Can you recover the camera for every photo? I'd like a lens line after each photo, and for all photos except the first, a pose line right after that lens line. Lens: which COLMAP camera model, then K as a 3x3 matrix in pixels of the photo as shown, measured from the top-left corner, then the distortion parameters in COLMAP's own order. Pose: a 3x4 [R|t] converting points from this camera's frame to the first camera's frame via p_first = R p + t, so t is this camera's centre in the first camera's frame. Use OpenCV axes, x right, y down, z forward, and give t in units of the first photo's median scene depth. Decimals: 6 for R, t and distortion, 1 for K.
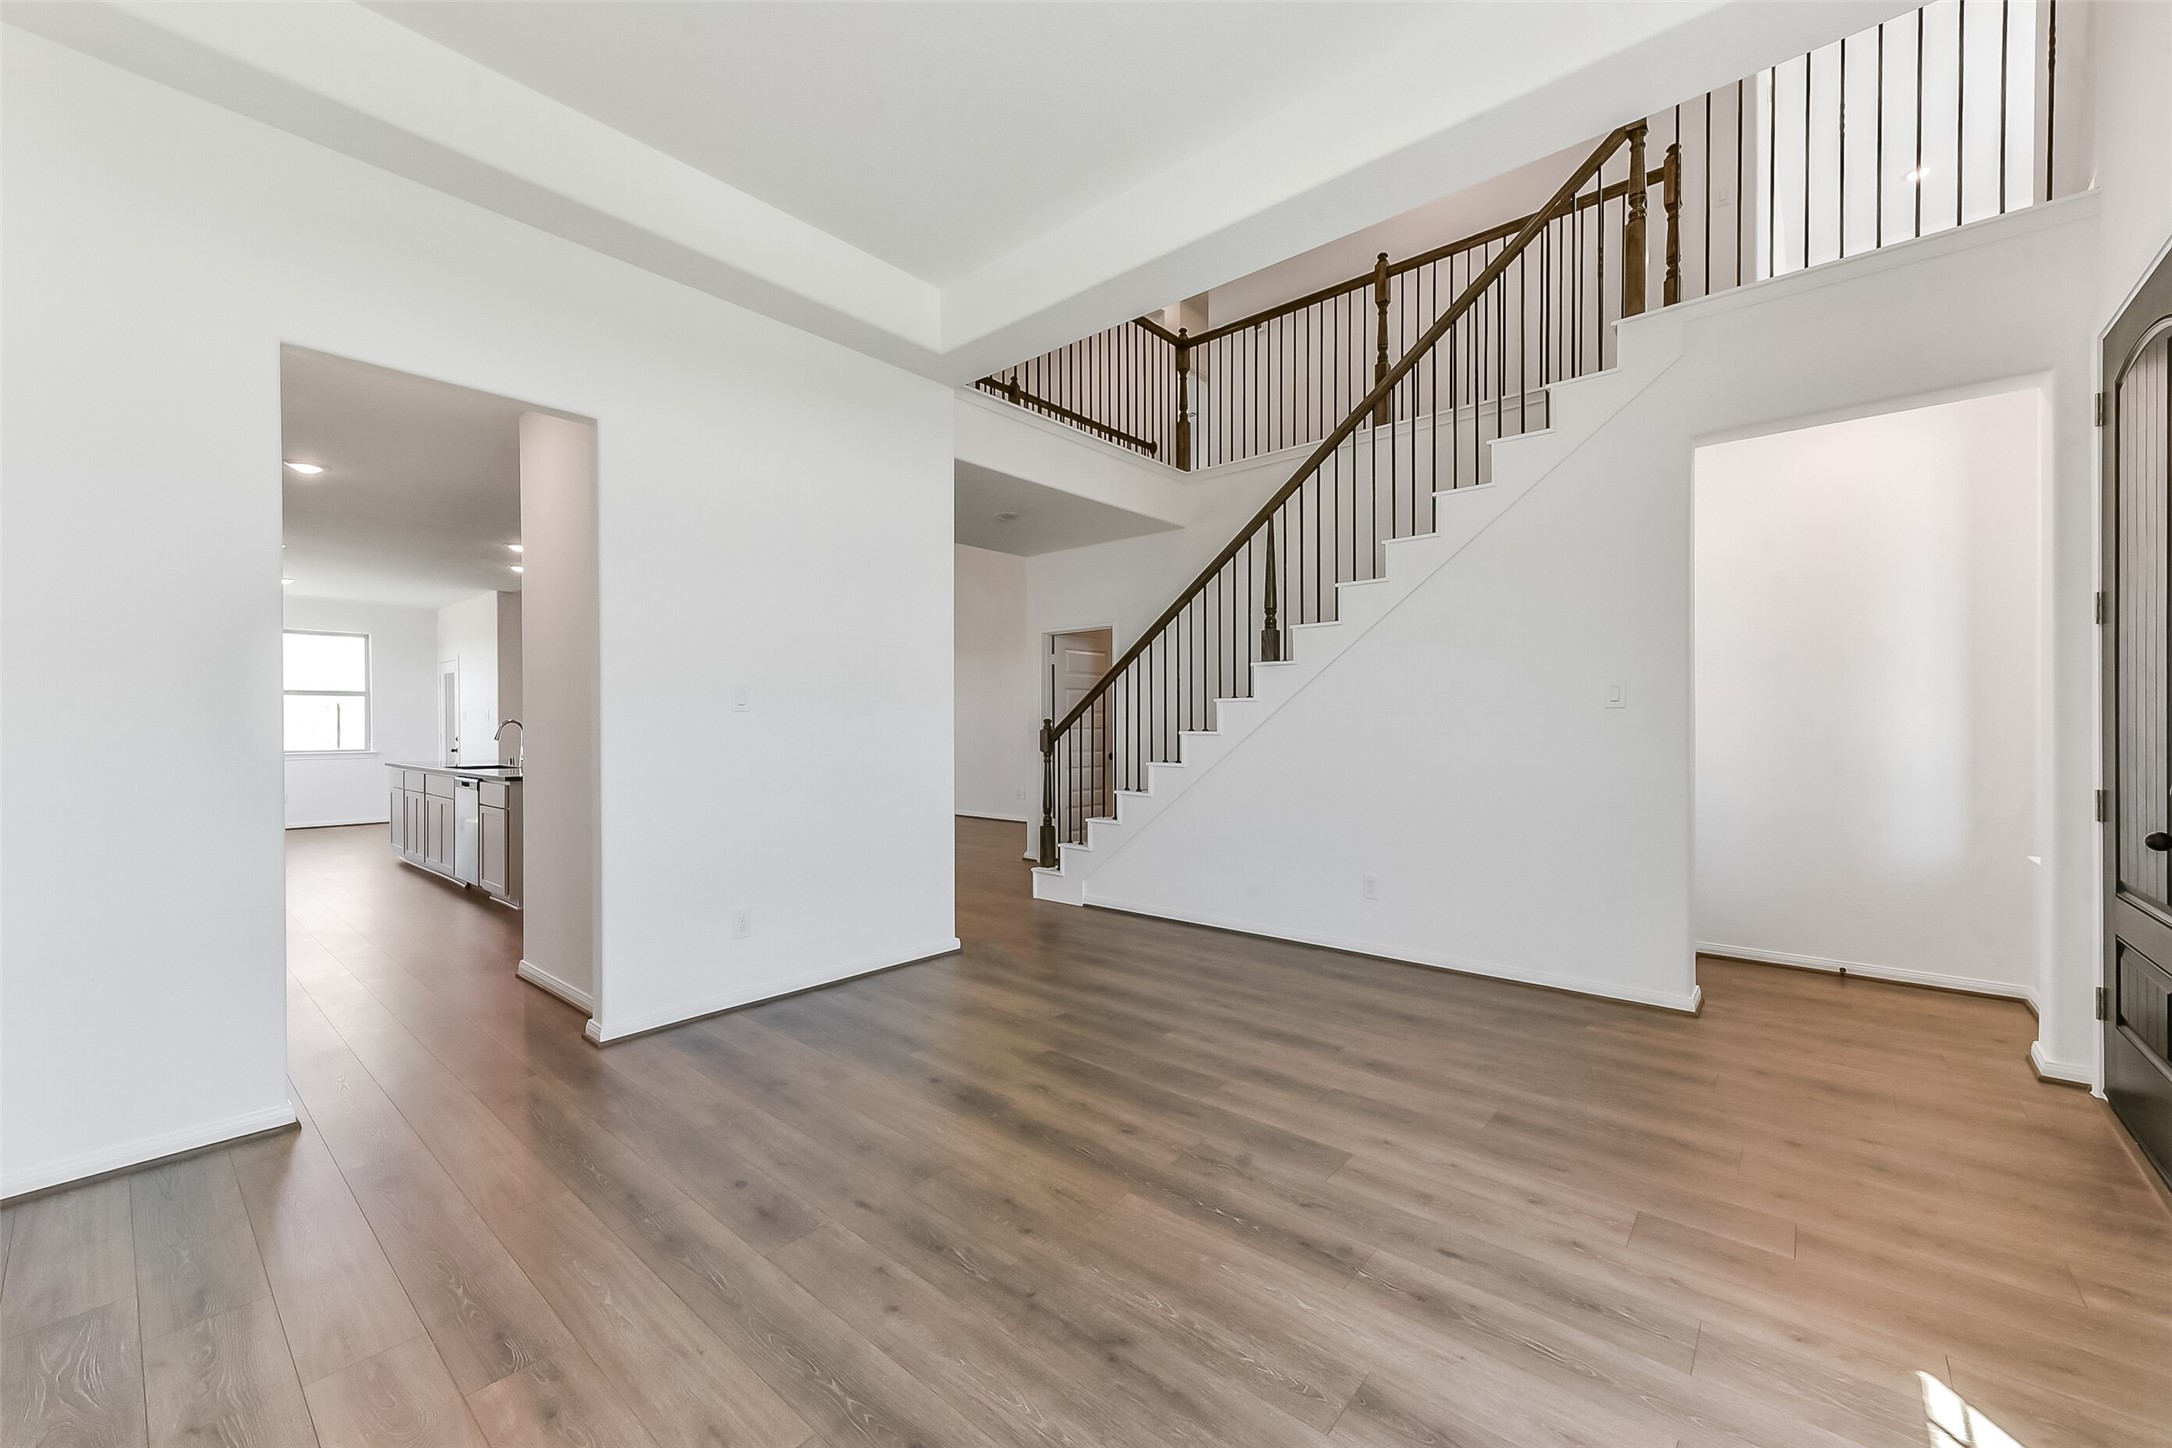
lens RADIAL K [[847.1, 0, 1093.5], [0, 847.1, 730.9], [0, 0, 1]] dist [0.007130, -0.001283]
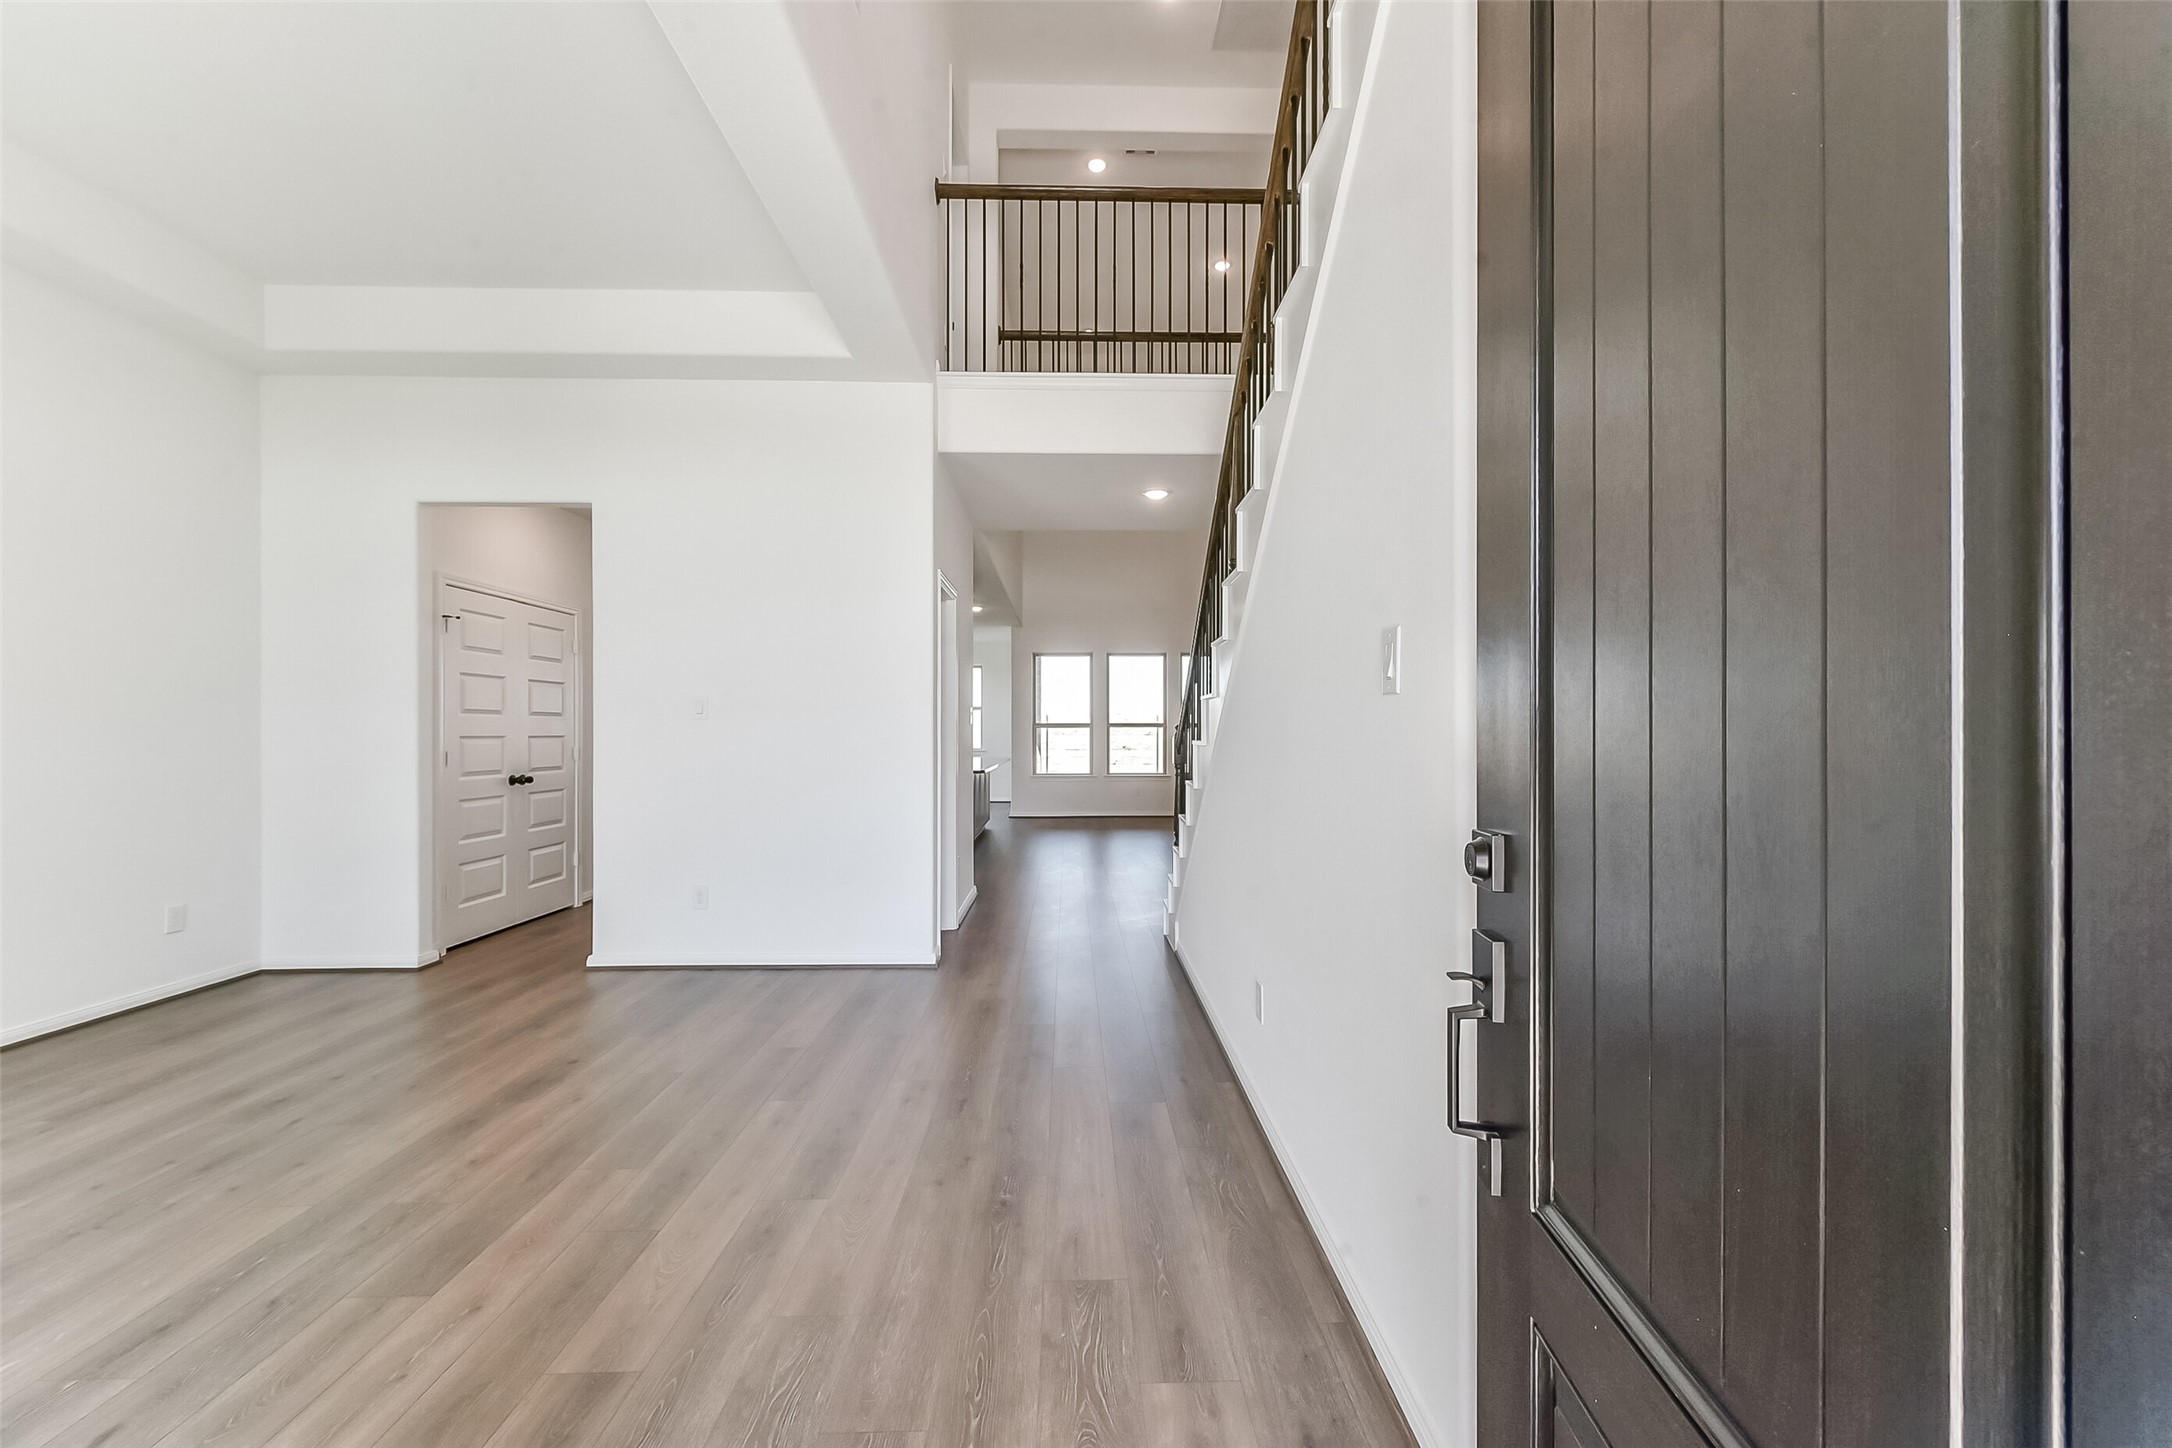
lens RADIAL K [[847.1, 0, 1093.4], [0, 847.1, 729.2], [0, 0, 1]] dist [0.007130, -0.001283]
pose [[0.668710, 0.001219, -0.743522, 0.933853], [-0.007772, 0.999955, -0.005351, -0.006808], [0.743483, 0.009357, 0.668690, 0.680764]]
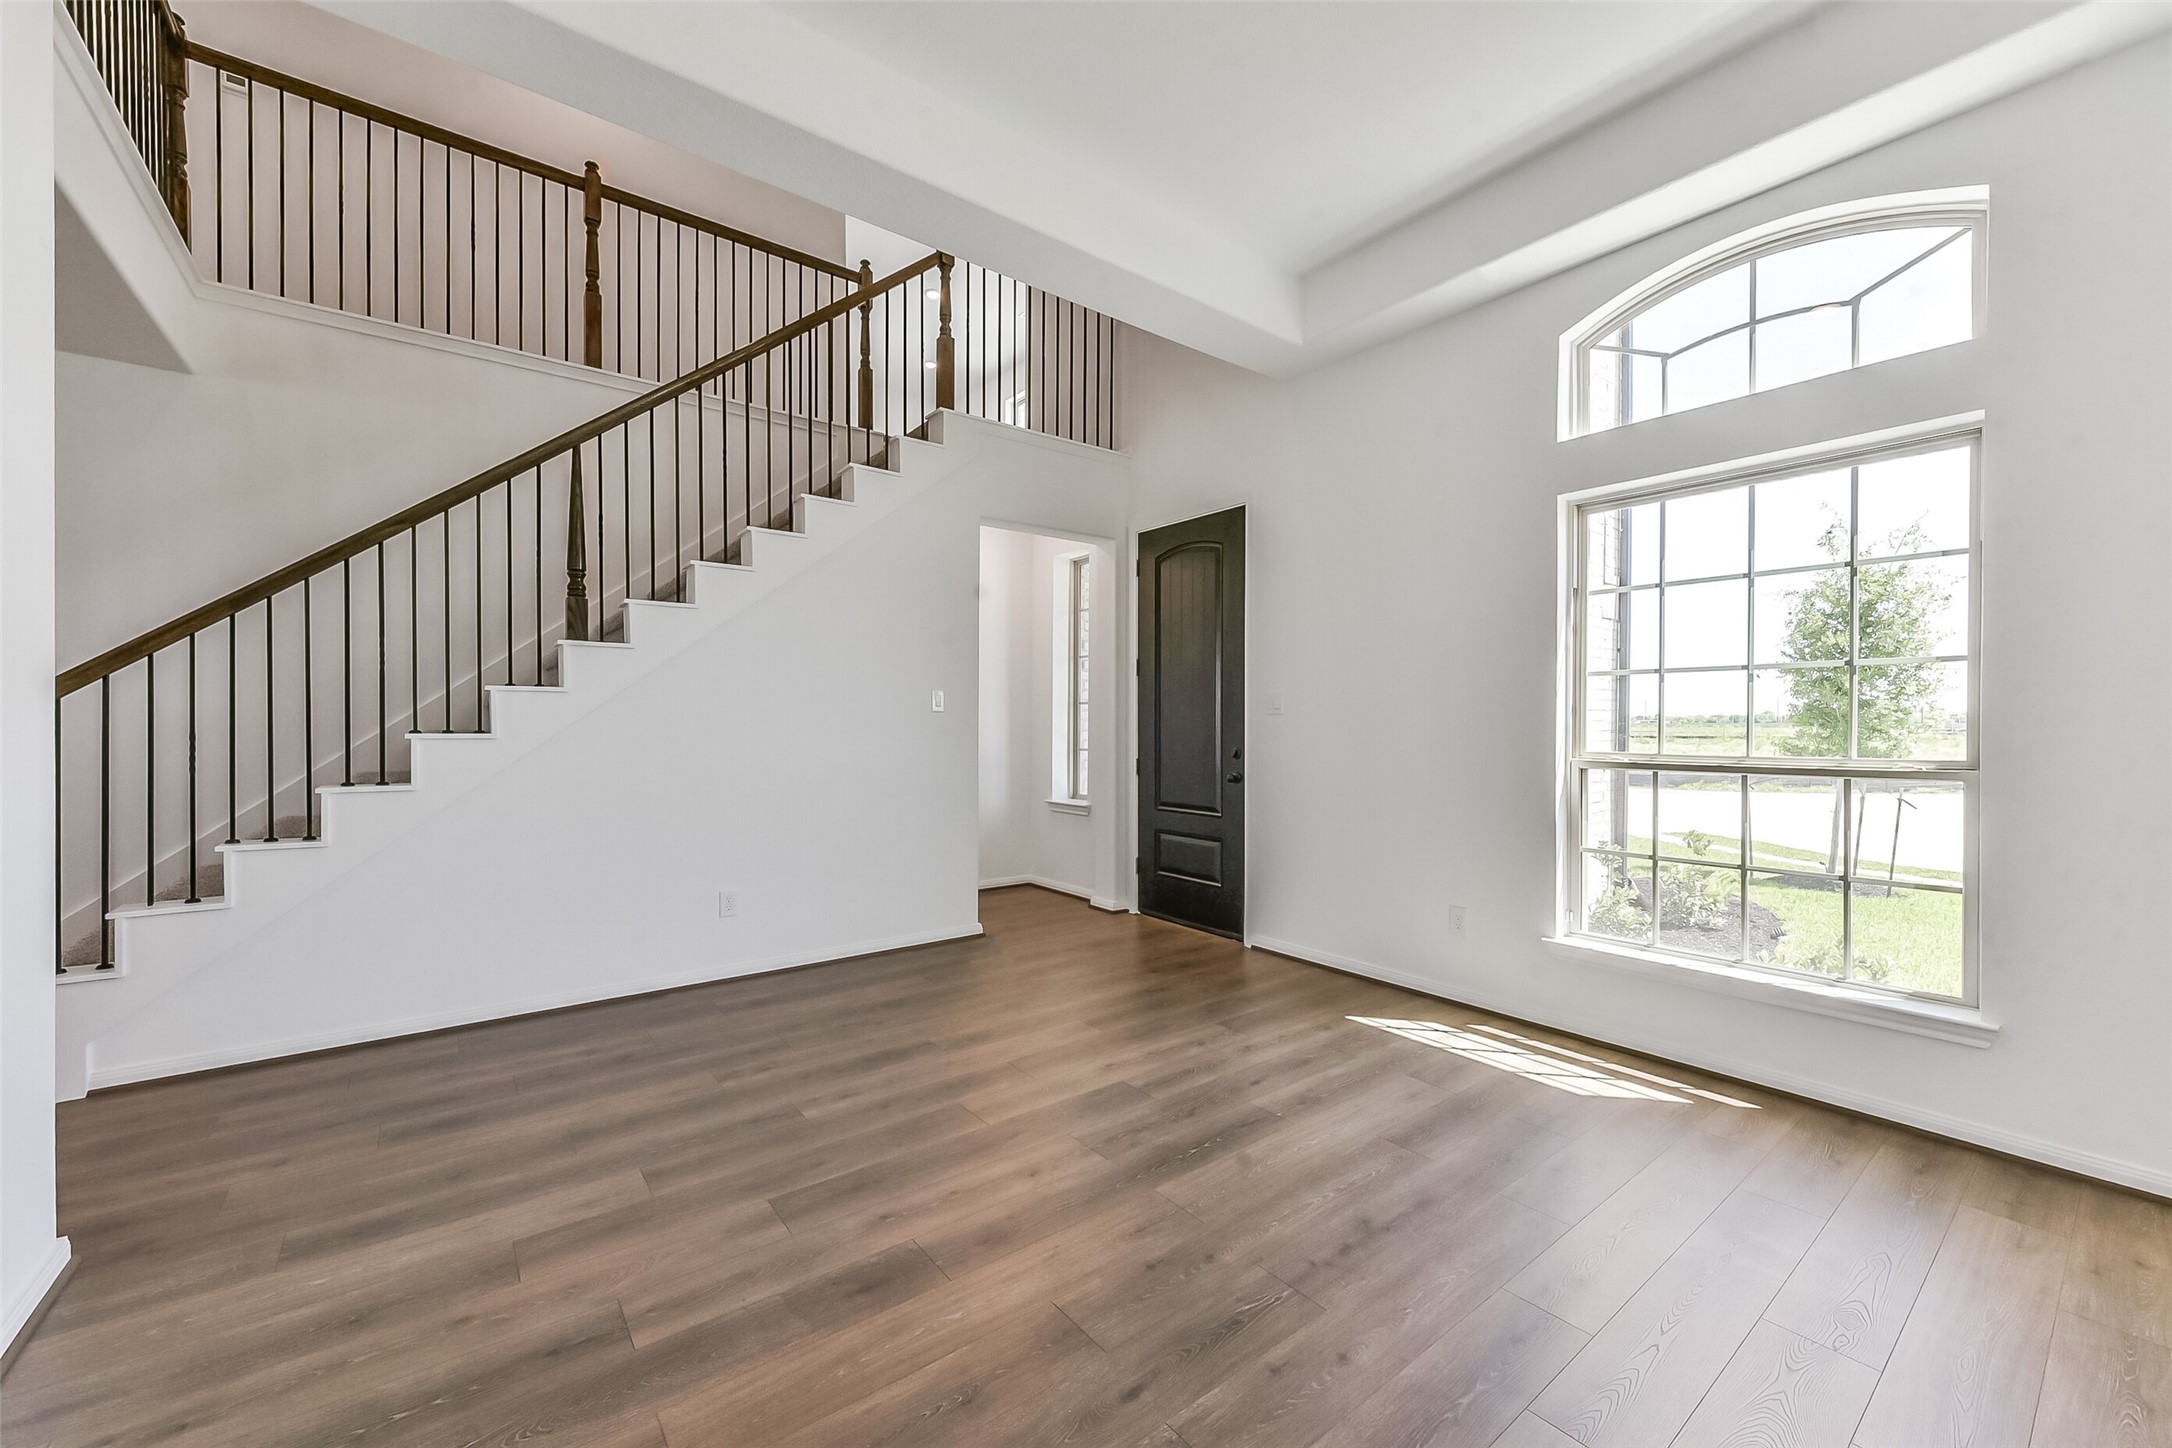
lens RADIAL K [[847.1, 0, 1096.4], [0, 847.1, 722.4], [0, 0, 1]] dist [0.007130, -0.001283]
pose [[0.193947, 0.006761, 0.980989, -0.651001], [0.002955, 0.999968, -0.007476, -0.000812], [-0.981008, 0.004349, 0.193920, 0.588769]]
